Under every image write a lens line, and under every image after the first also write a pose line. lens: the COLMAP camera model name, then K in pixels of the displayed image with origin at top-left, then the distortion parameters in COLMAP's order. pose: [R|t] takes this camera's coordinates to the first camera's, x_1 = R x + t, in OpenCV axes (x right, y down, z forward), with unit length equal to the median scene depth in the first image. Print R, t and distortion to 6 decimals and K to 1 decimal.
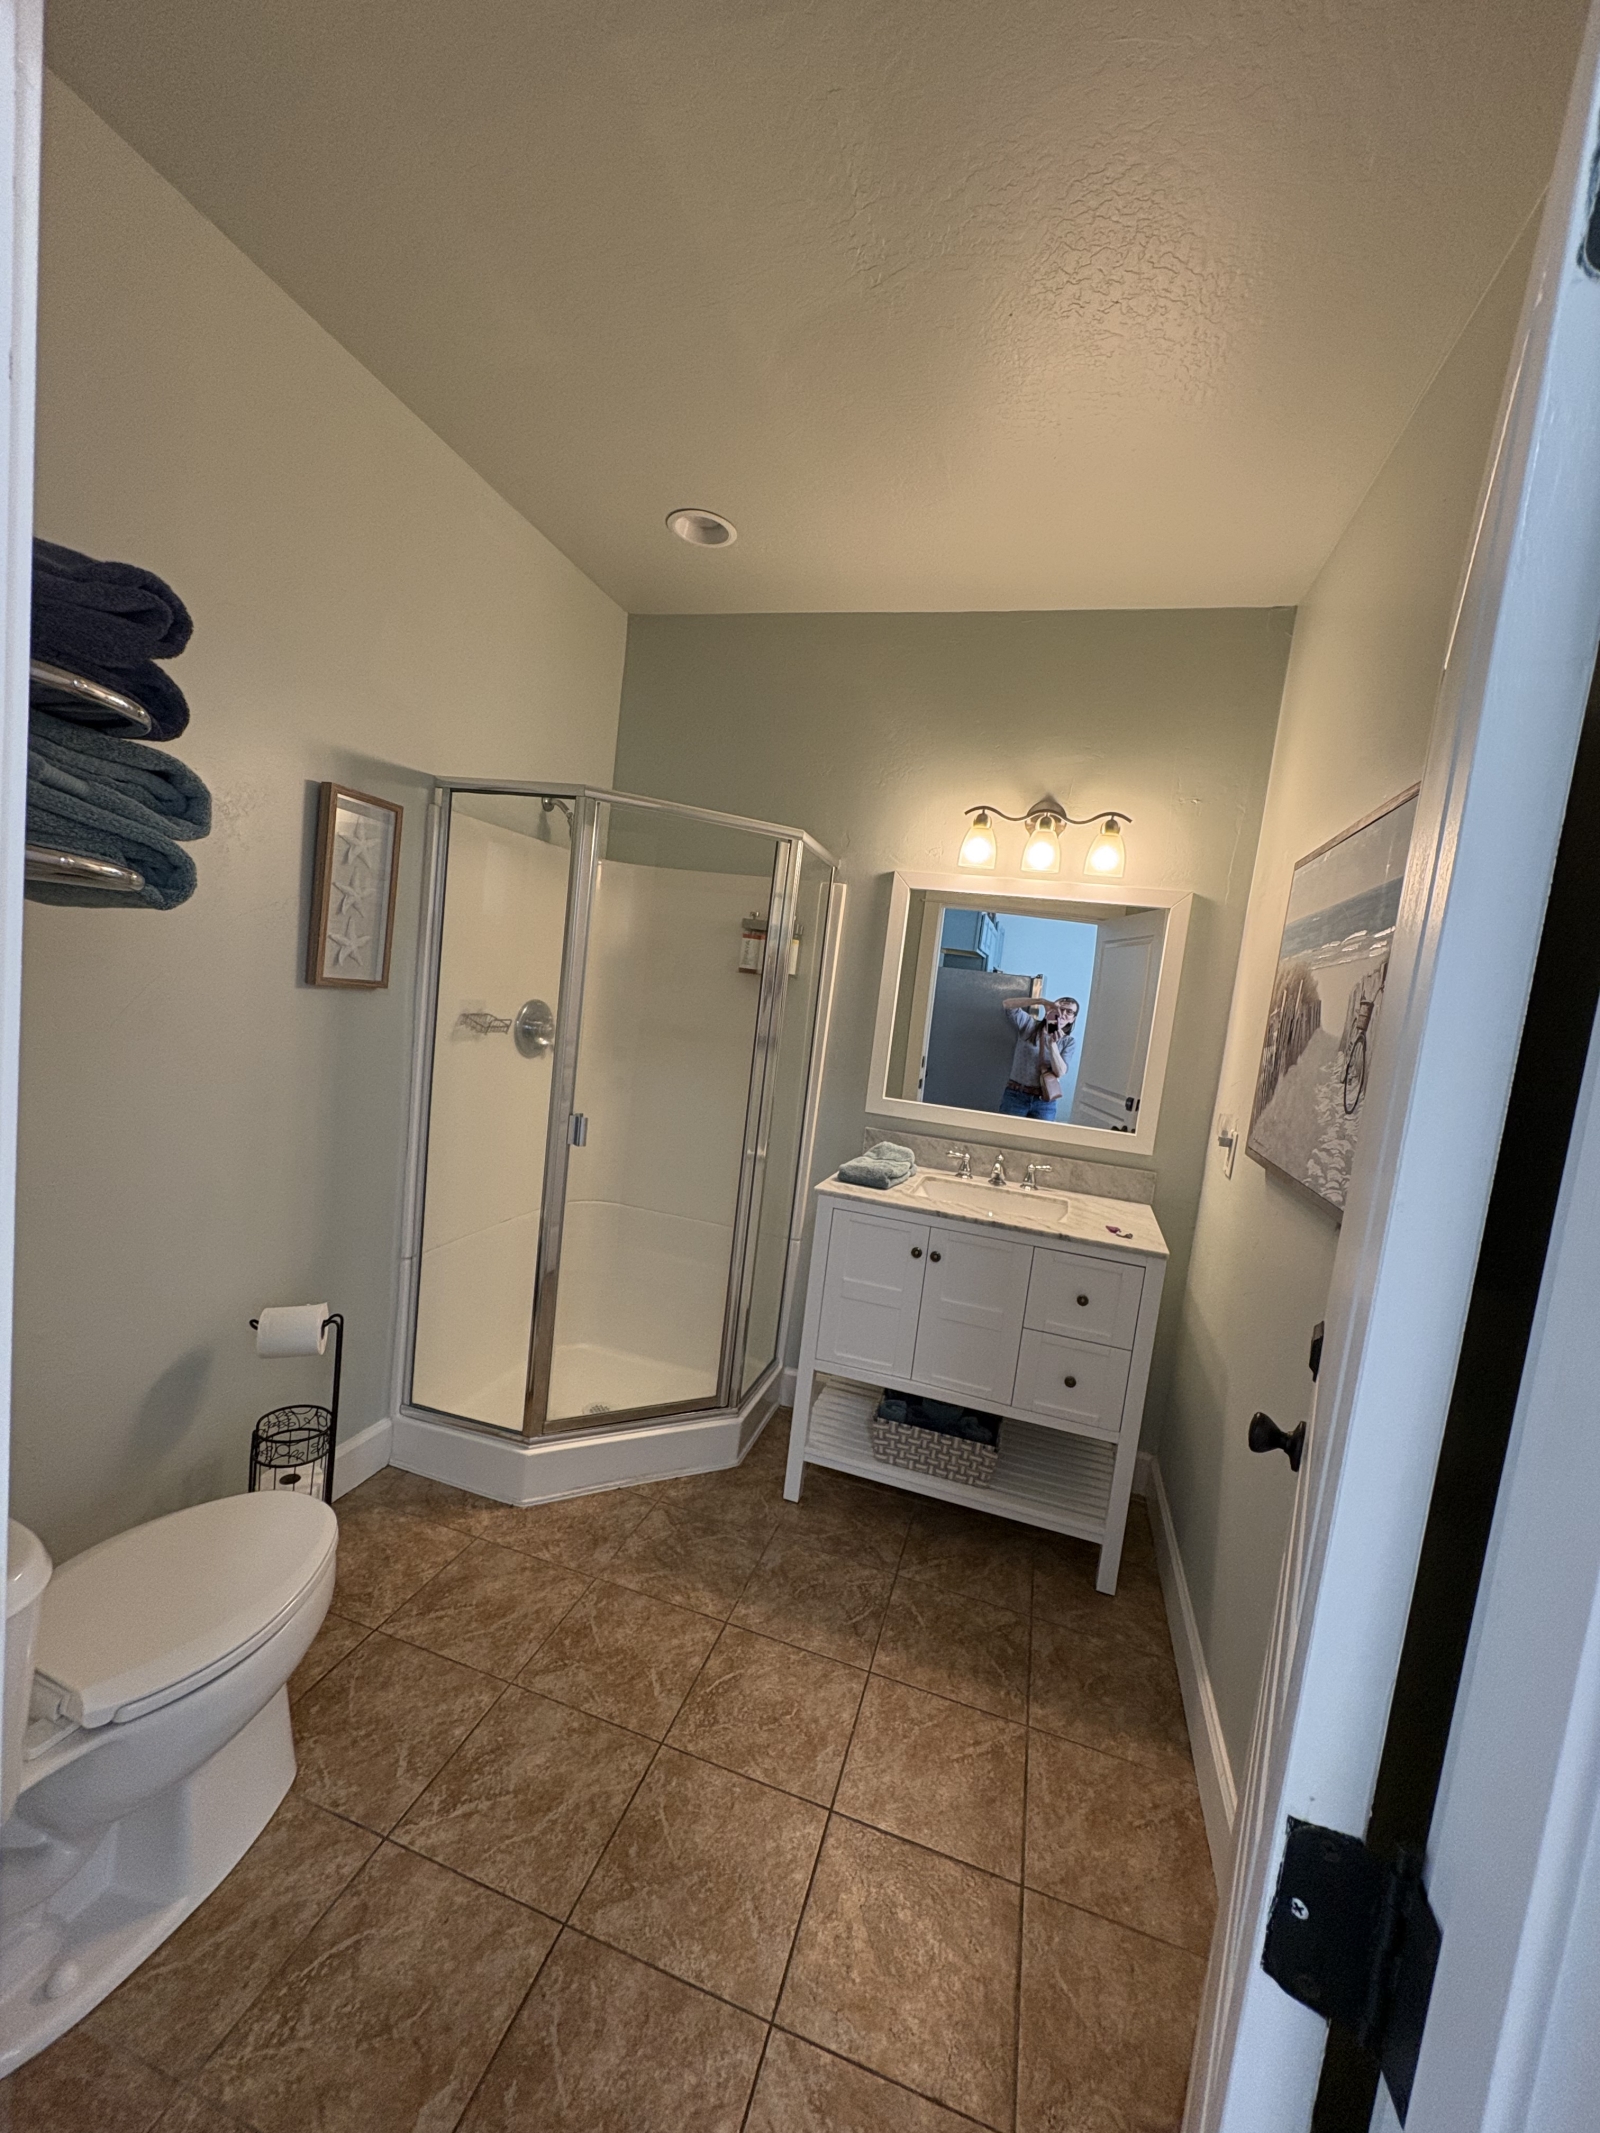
lens RADIAL K [[848.4, 0, 800.0], [0, 848.4, 1066.5], [0, 0, 1]] dist [0.000244, 0.000158]
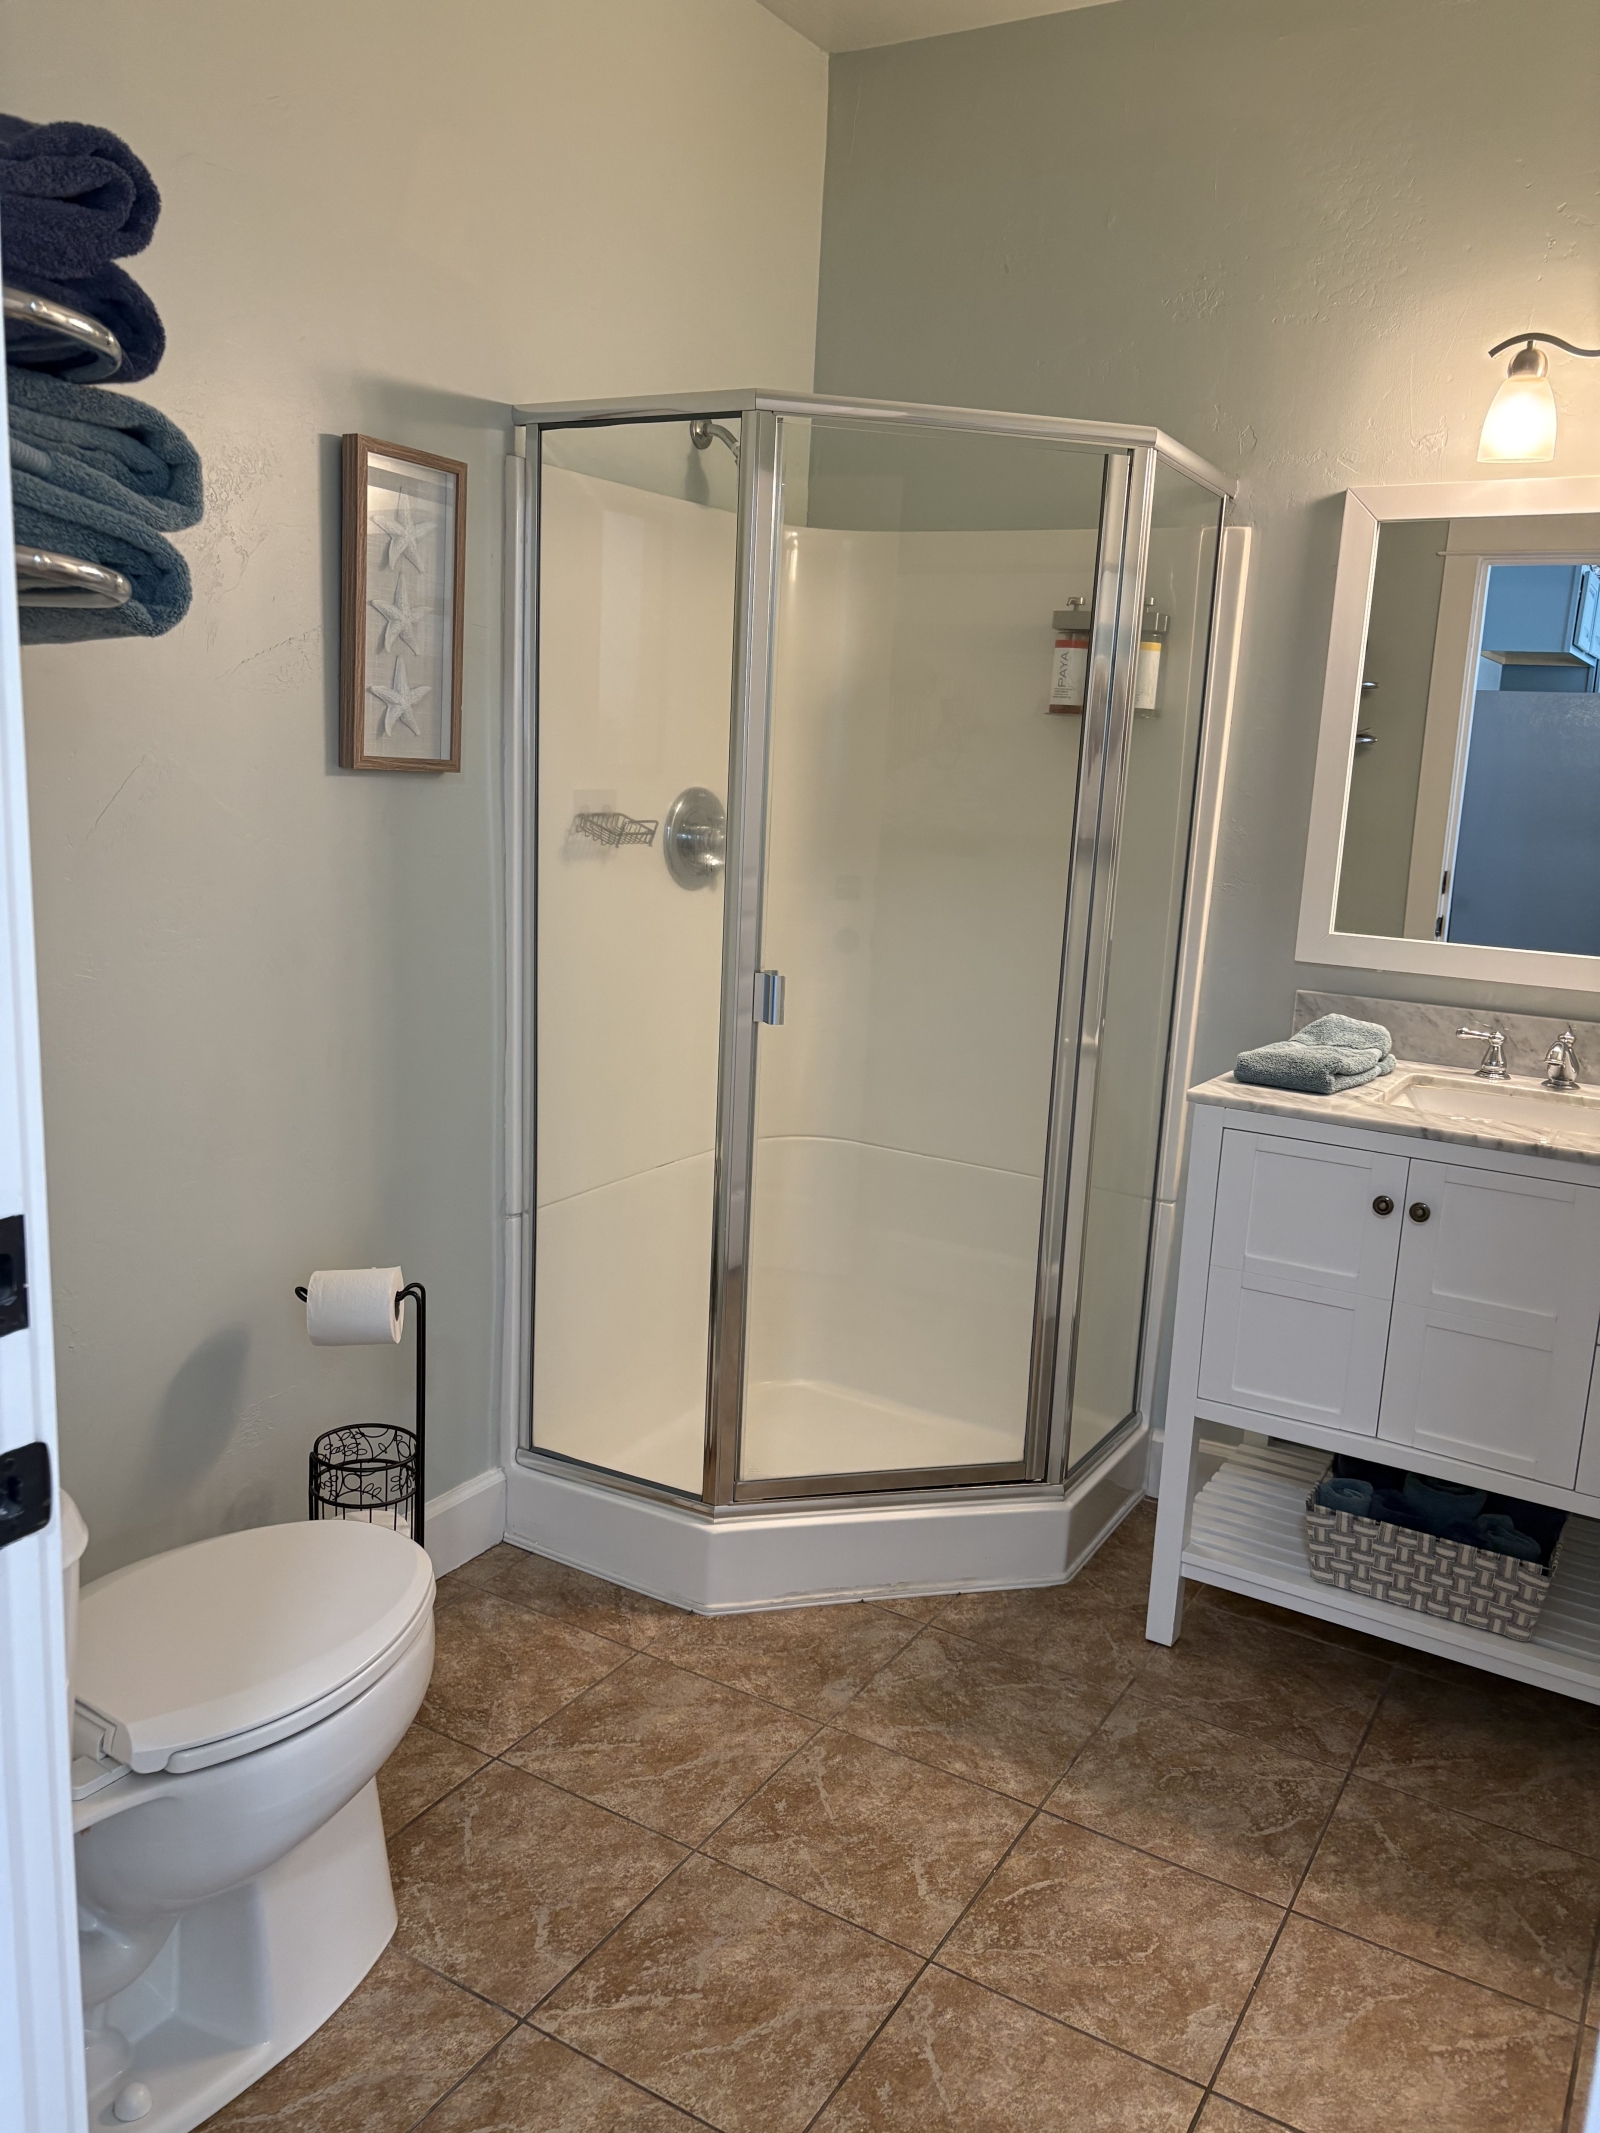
lens RADIAL K [[1622.1, 0, 800.7], [0, 1622.1, 1075.4], [0, 0, 1]] dist [0.020375, -0.008532]
pose [[0.967379, -0.017675, -0.252718, 0.043960], [0.038681, 0.996172, 0.078394, 0.043454], [0.250364, -0.085612, 0.964359, -0.087255]]
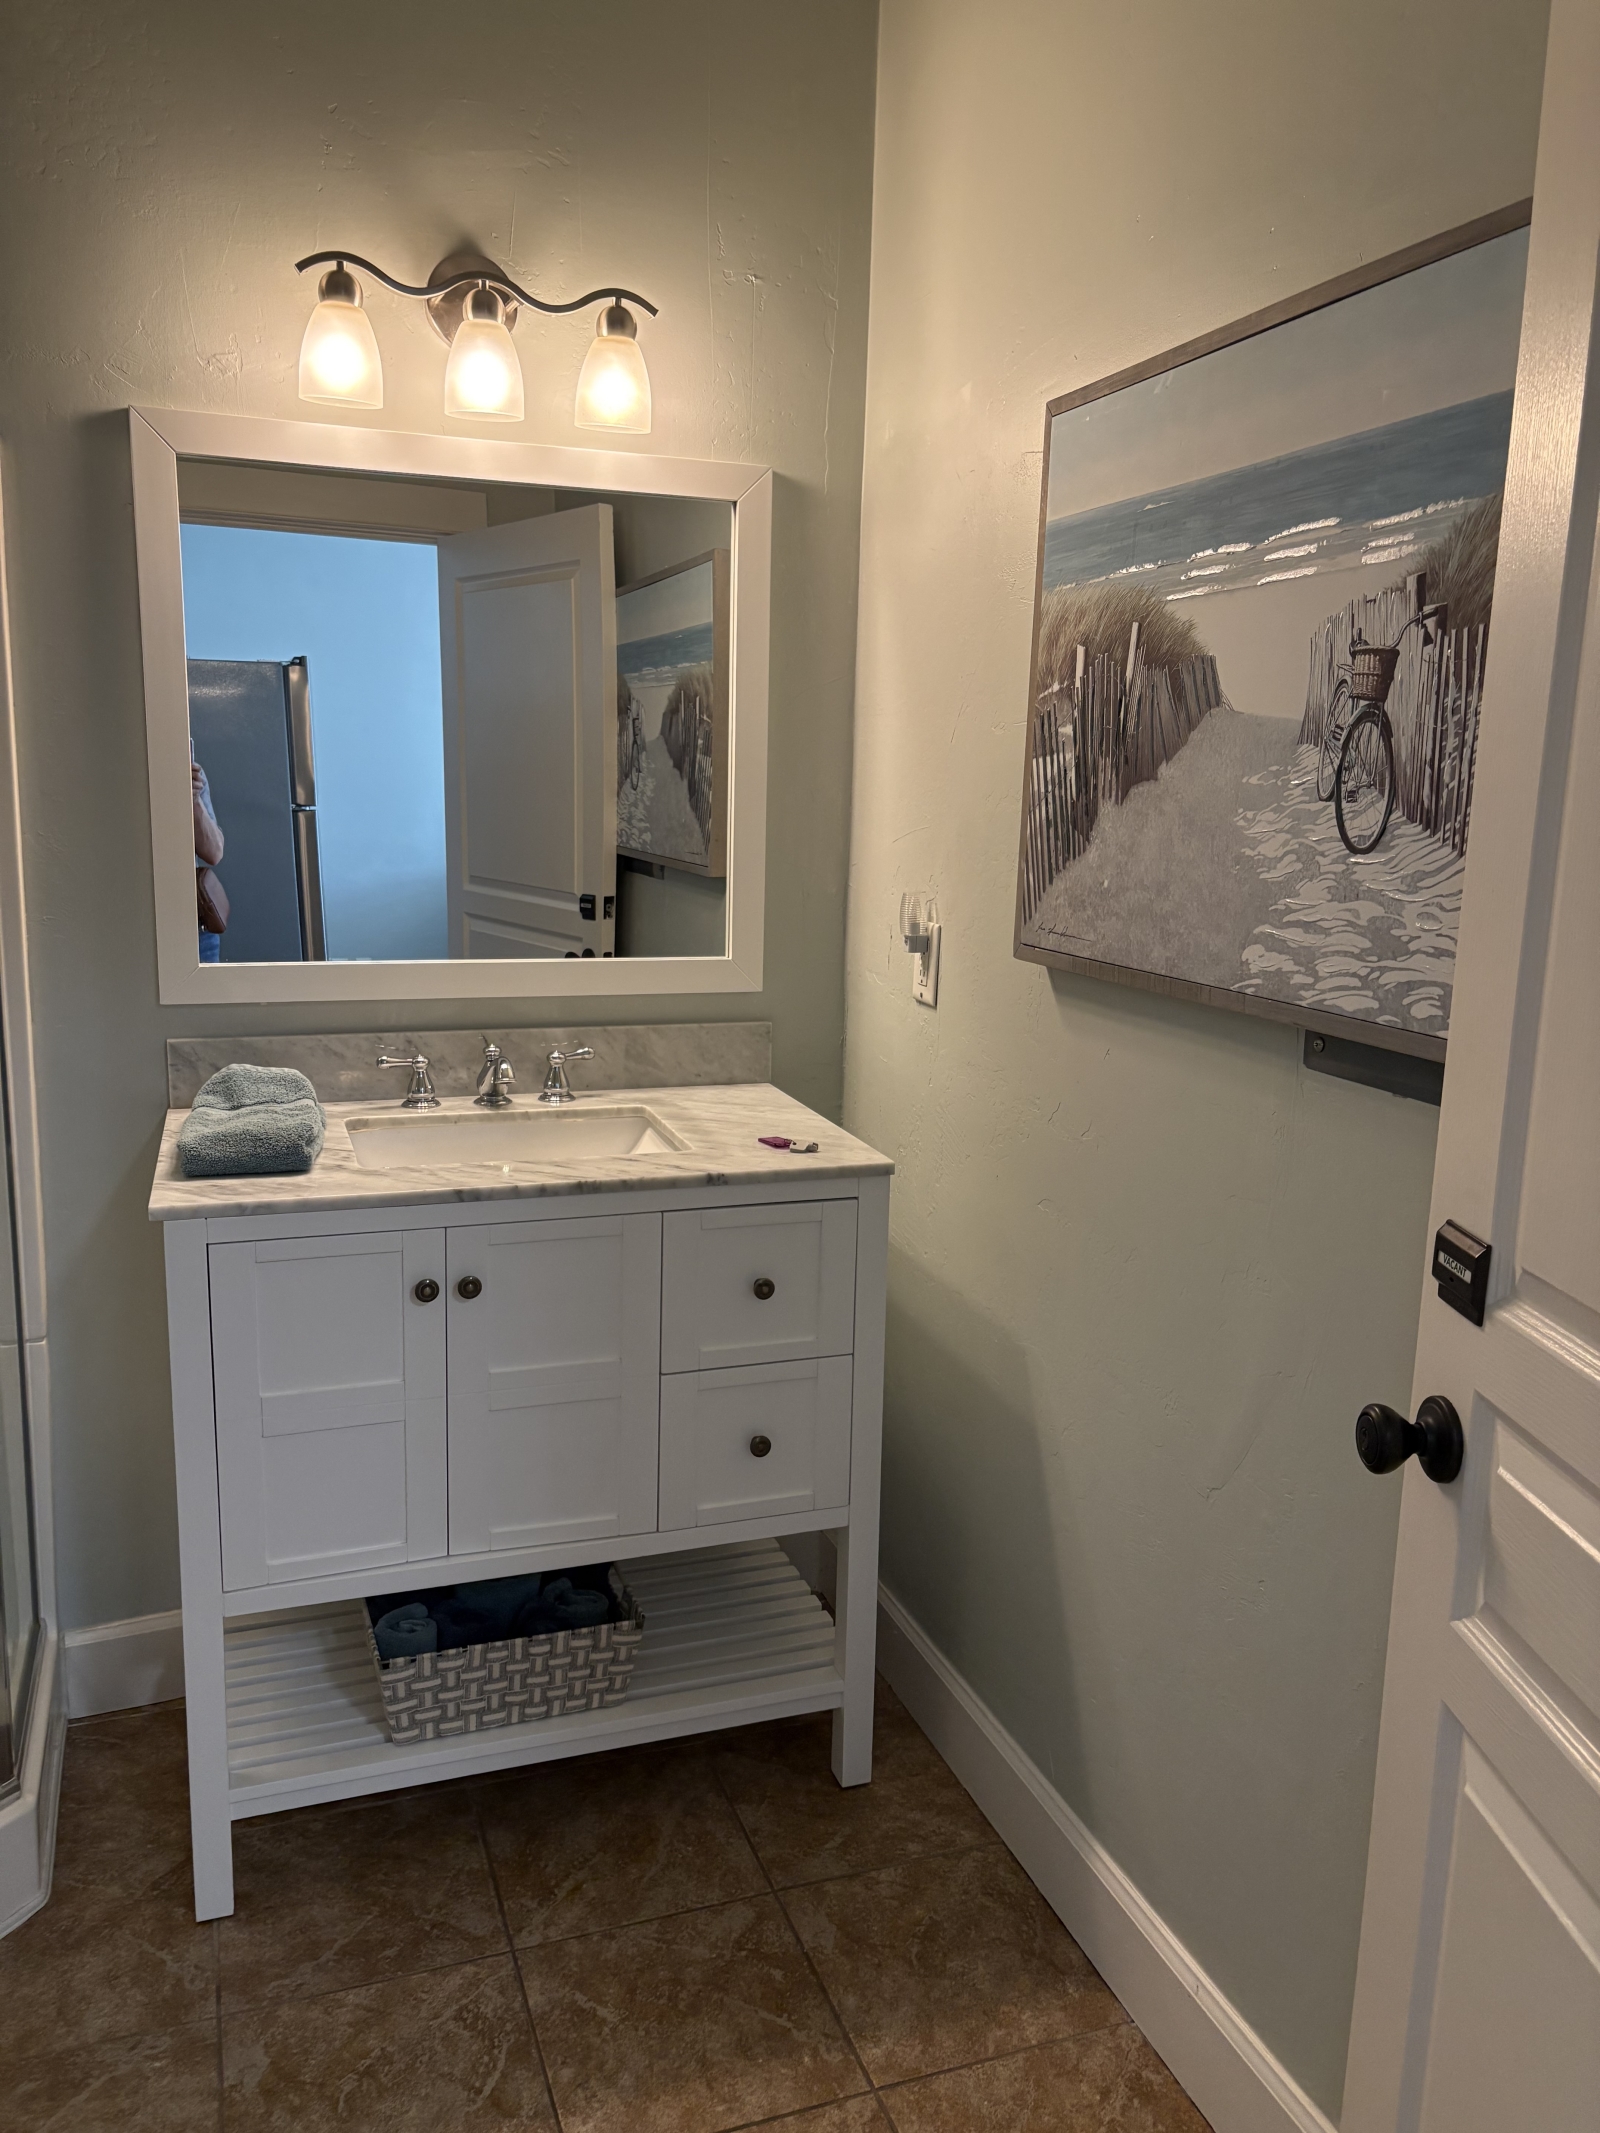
lens RADIAL K [[1602.2, 0, 795.7], [0, 1602.2, 1071.9], [0, 0, 1]] dist [0.056748, -0.070696]
pose [[0.797081, -0.201361, 0.569312, -0.178391], [0.121712, 0.976990, 0.175147, -0.021710], [-0.591480, -0.070314, 0.803248, 0.213433]]
